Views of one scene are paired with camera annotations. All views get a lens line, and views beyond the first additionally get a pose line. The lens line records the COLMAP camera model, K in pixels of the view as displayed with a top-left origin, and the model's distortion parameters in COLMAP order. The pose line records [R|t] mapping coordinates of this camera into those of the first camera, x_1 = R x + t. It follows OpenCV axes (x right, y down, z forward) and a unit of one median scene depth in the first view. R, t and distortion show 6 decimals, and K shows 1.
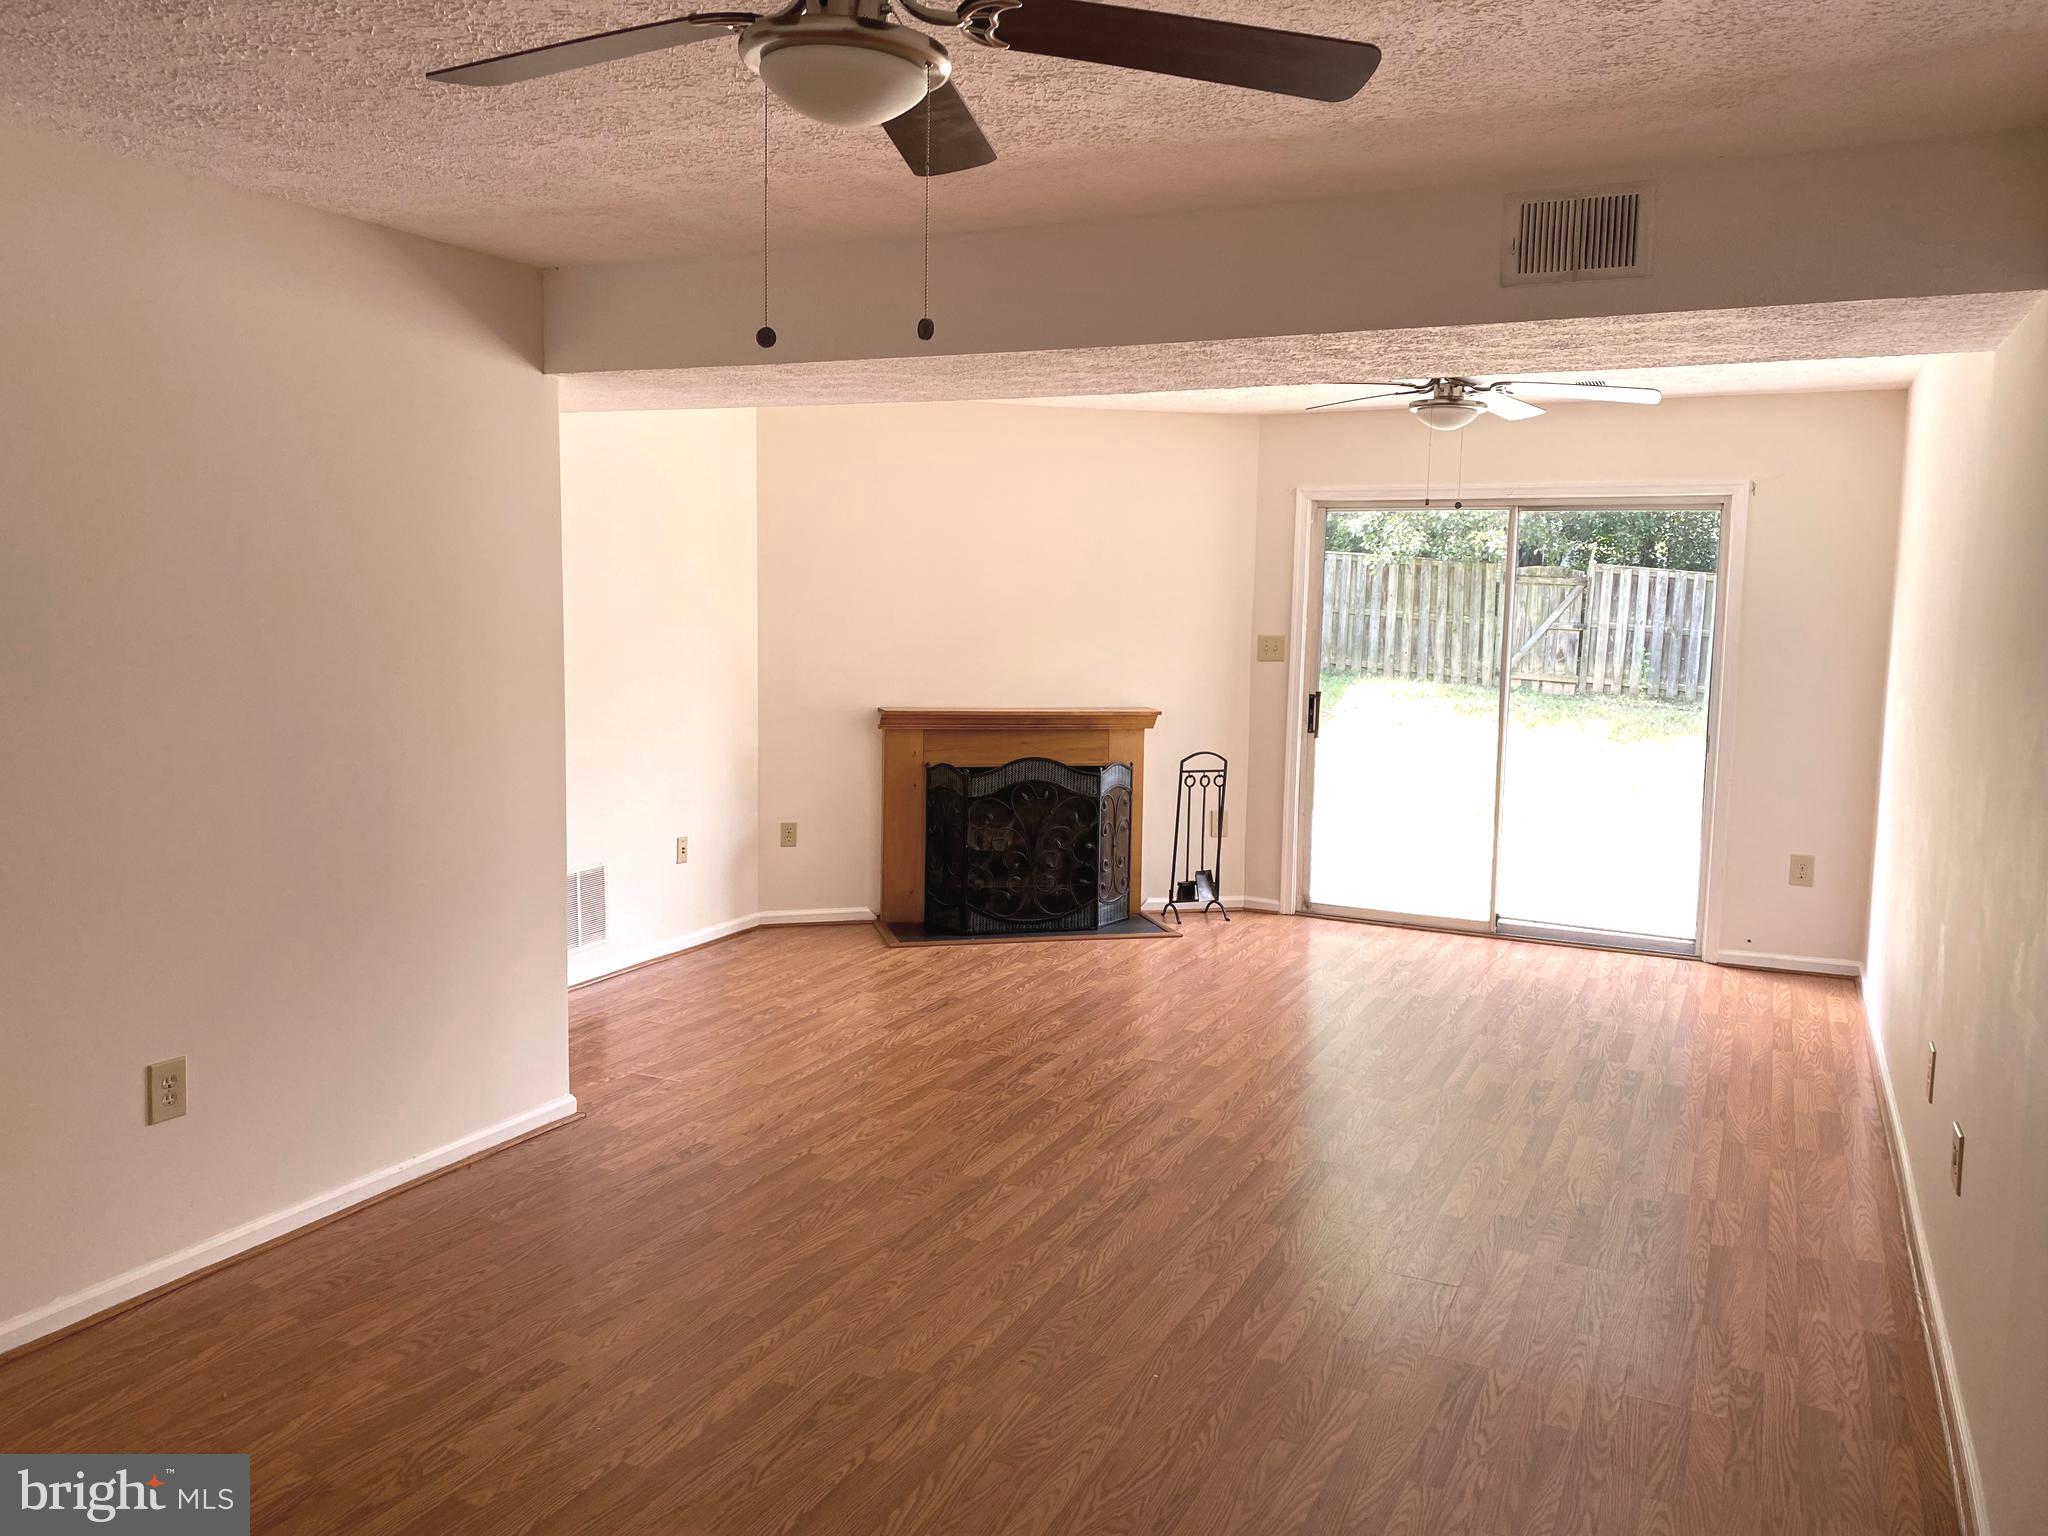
lens RADIAL K [[1580.1, 0, 1038.7], [0, 1580.1, 770.2], [0, 0, 1]] dist [0.071600, -0.096487]
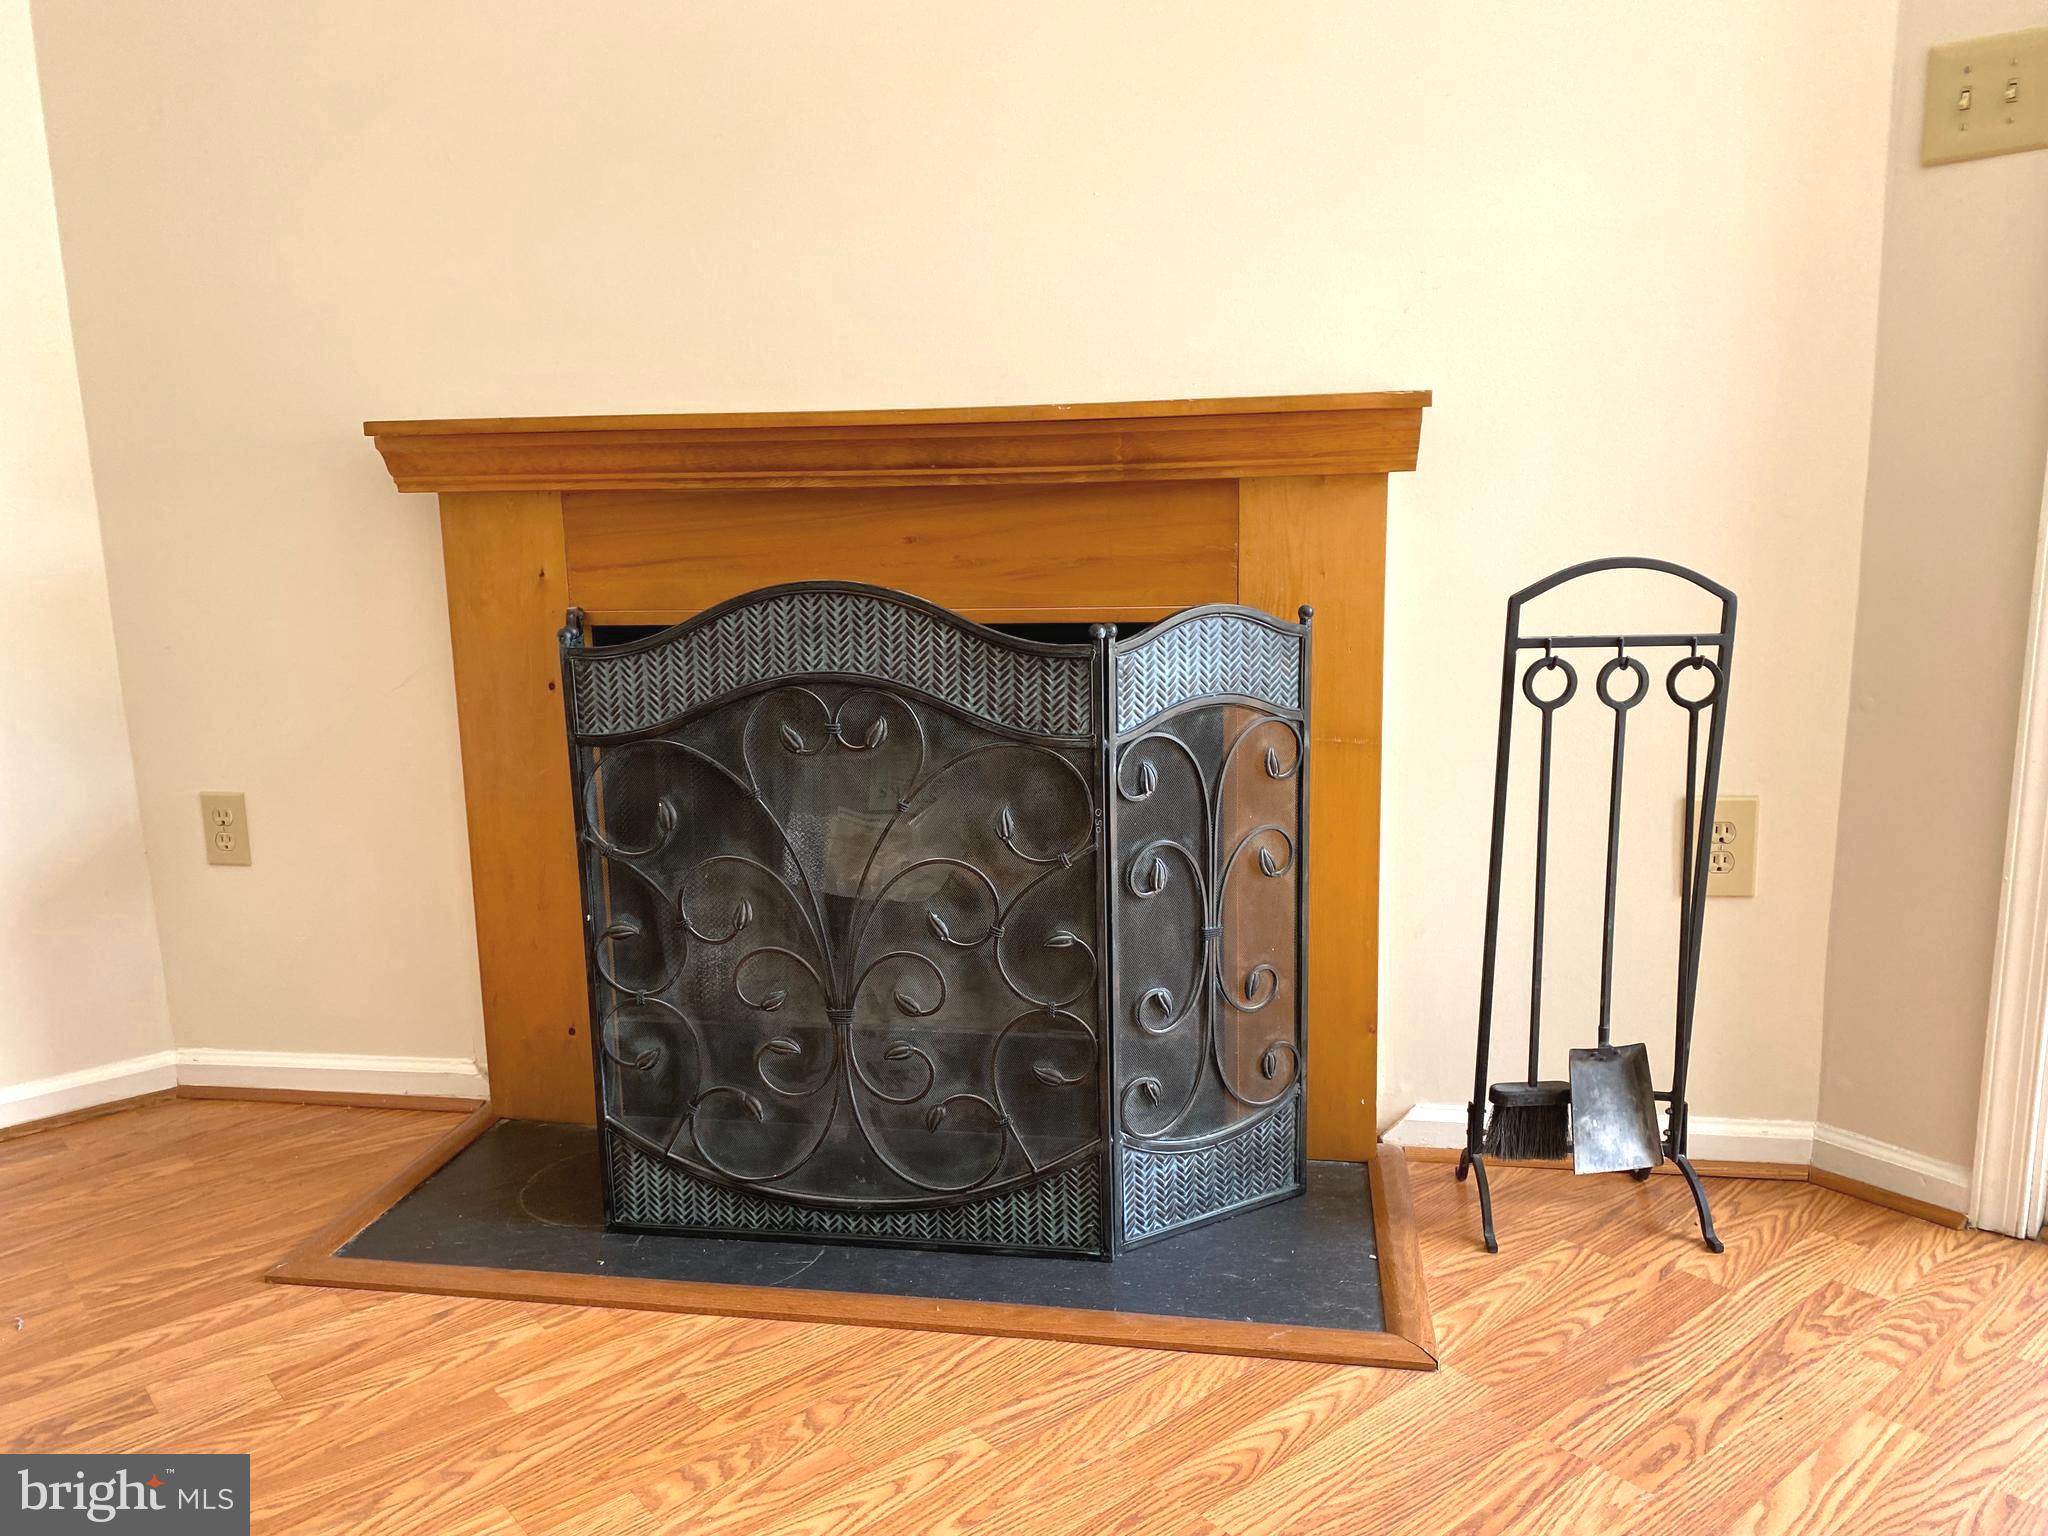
lens RADIAL K [[1580.1, 0, 1011.8], [0, 1580.1, 789.0], [0, 0, 1]] dist [0.071600, -0.096487]
pose [[0.904341, 0.044643, -0.424469, 0.123913], [-0.005250, 0.995603, 0.093526, 0.000659], [0.426778, -0.082351, 0.900599, 0.739141]]
